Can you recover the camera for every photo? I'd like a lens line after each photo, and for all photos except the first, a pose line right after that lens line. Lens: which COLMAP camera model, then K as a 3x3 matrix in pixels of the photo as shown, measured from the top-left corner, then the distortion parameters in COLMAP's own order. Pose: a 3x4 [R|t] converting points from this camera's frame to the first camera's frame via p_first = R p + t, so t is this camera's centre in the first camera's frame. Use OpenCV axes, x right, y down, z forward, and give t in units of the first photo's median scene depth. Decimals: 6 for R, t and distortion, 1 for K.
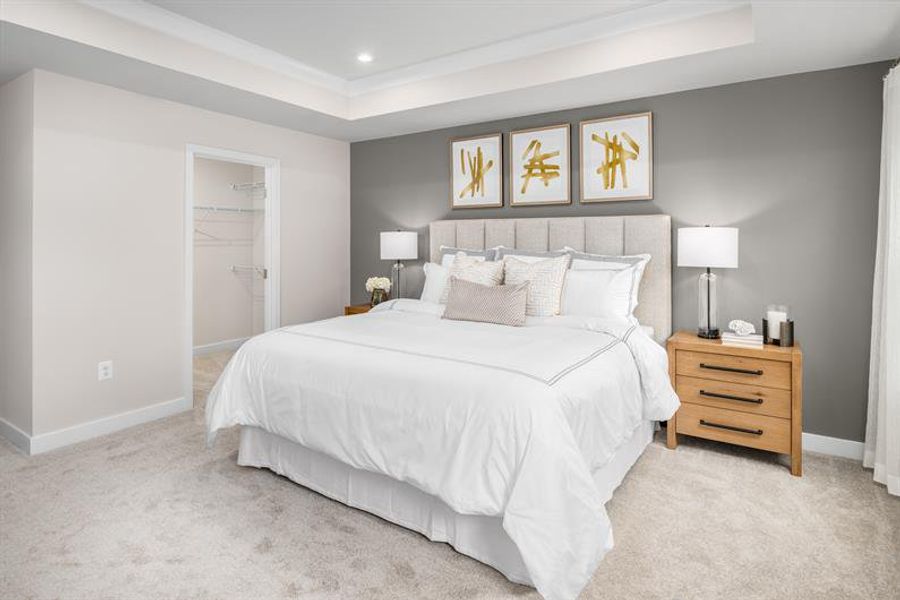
lens RADIAL K [[436.0, 0, 450.1], [0, 436.0, 255.9], [0, 0, 1]] dist [0.001657, 0.000073]
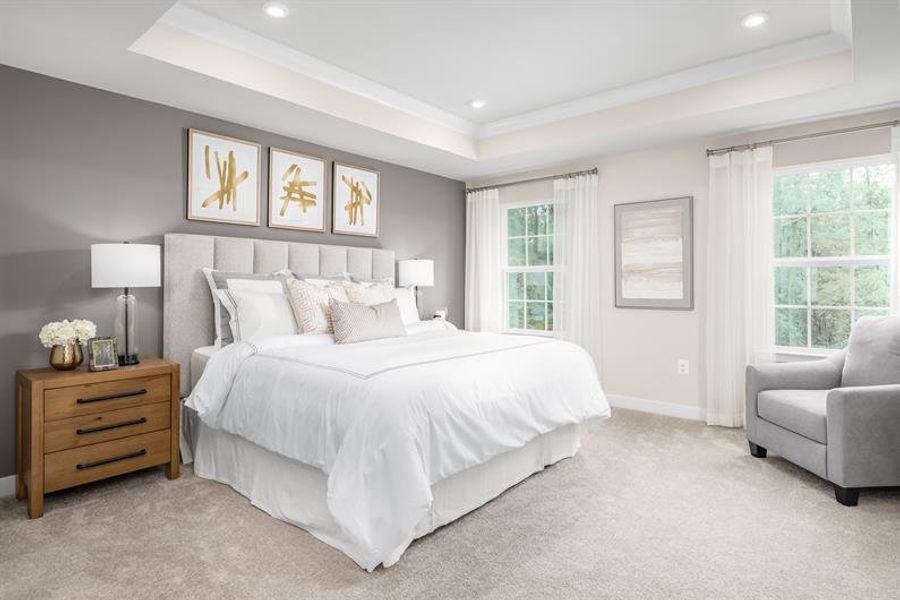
lens RADIAL K [[484.5, 0, 437.1], [0, 484.5, 287.6], [0, 0, 1]] dist [0.002134, 0.000020]
pose [[0.189482, -0.029449, 0.981443, -0.837429], [-0.001247, 0.999542, 0.030232, -0.017713], [-0.981883, -0.006952, 0.189358, 0.469325]]
